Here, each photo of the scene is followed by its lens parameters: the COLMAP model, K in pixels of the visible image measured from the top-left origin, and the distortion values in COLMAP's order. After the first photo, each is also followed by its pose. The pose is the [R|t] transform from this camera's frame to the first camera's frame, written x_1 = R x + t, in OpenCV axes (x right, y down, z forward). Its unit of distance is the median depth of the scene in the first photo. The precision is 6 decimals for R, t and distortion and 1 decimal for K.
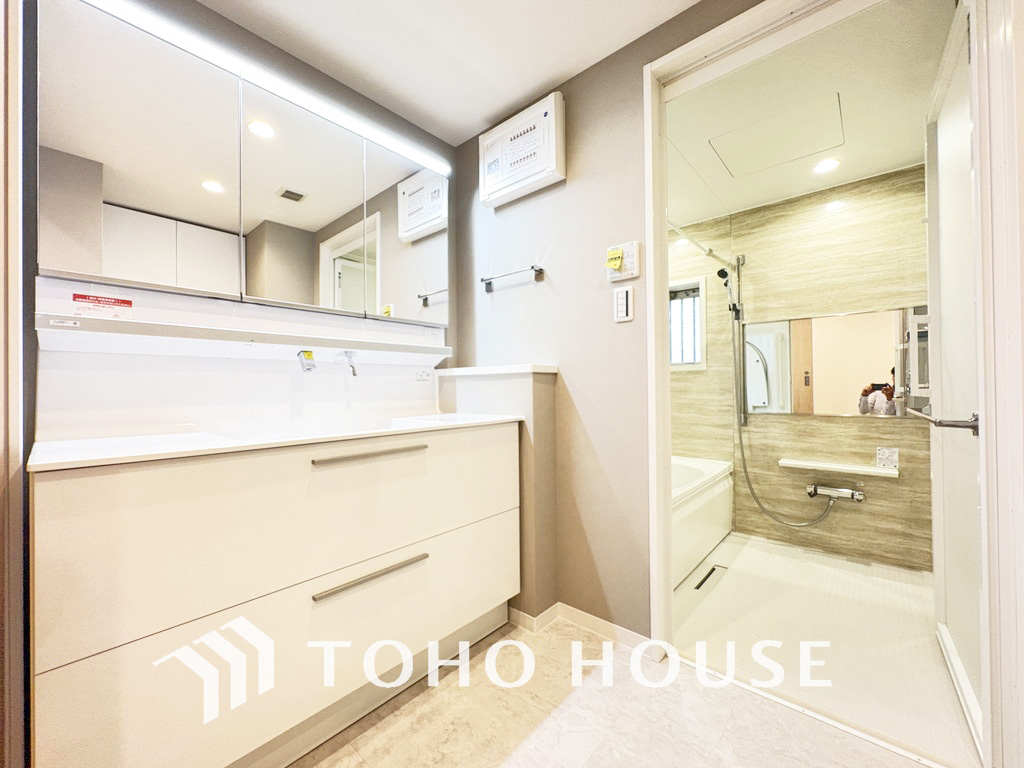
lens RADIAL K [[409.1, 0, 508.4], [0, 409.1, 384.7], [0, 0, 1]] dist [-0.000712, 0.000464]
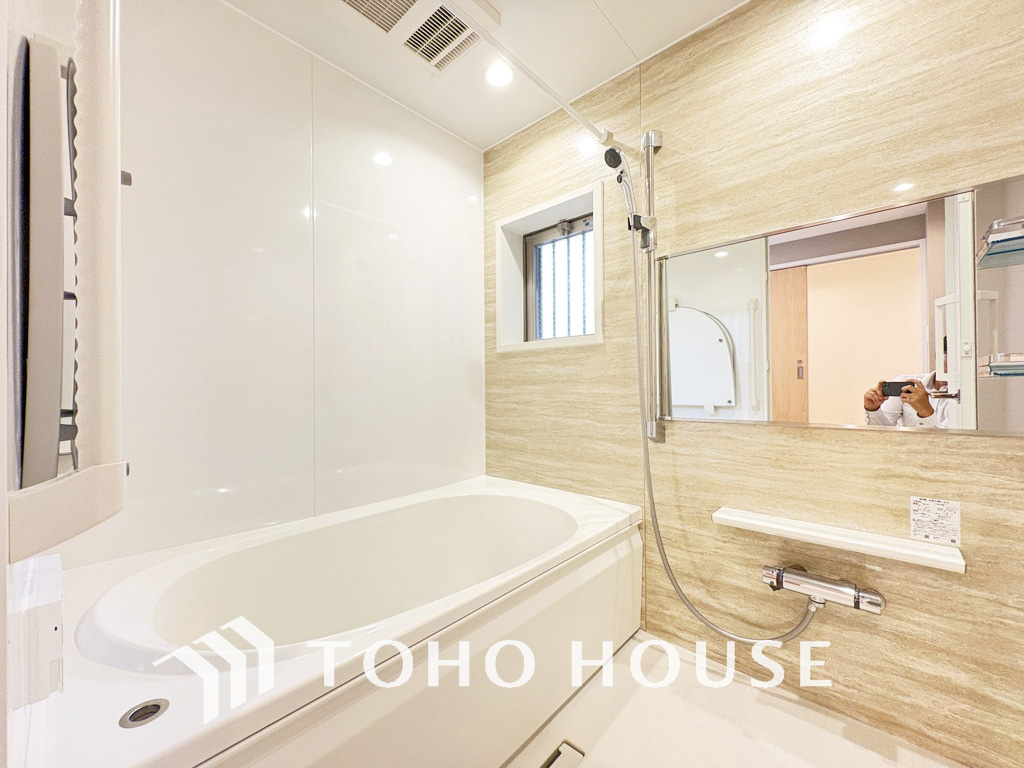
lens RADIAL K [[409.1, 0, 508.4], [0, 409.1, 384.7], [0, 0, 1]] dist [-0.000712, 0.000464]
pose [[0.999882, 0.001735, -0.015262, 0.394228], [-0.001700, 0.999996, 0.002315, 0.022987], [0.015266, -0.002289, 0.999881, 0.462064]]
